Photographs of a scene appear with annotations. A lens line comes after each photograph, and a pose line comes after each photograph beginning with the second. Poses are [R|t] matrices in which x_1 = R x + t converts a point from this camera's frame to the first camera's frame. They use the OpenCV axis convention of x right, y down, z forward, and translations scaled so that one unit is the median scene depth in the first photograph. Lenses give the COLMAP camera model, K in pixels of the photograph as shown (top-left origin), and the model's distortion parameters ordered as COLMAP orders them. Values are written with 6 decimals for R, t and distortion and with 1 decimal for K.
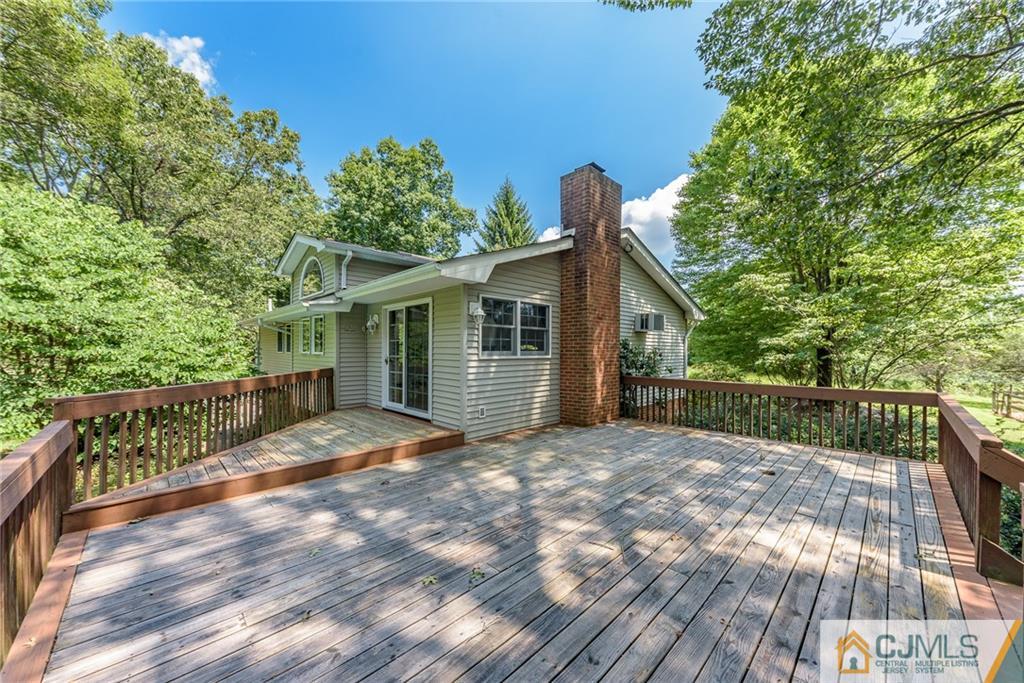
lens RADIAL K [[360.7, 0, 510.3], [0, 360.7, 346.6], [0, 0, 1]] dist [-0.001561, -0.000144]
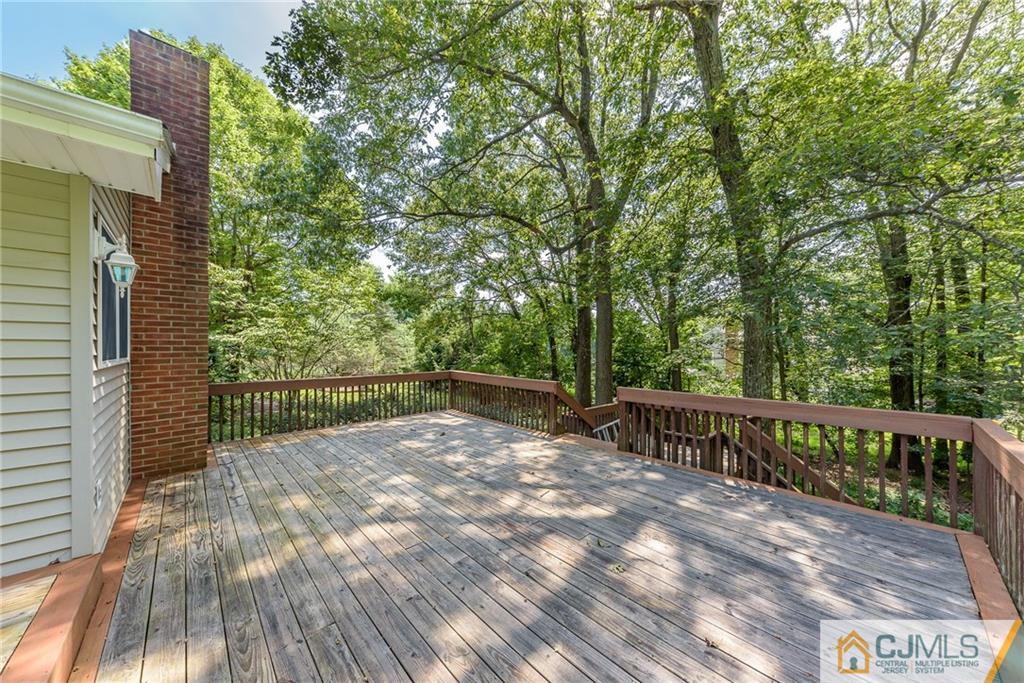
lens RADIAL K [[360.7, 0, 511.9], [0, 360.7, 346.0], [0, 0, 1]] dist [-0.001561, -0.000144]
pose [[0.017548, 0.001036, 0.999845, -0.796025], [-0.005166, 0.999986, -0.000946, 0.003418], [-0.999833, -0.005149, 0.017553, 0.798799]]
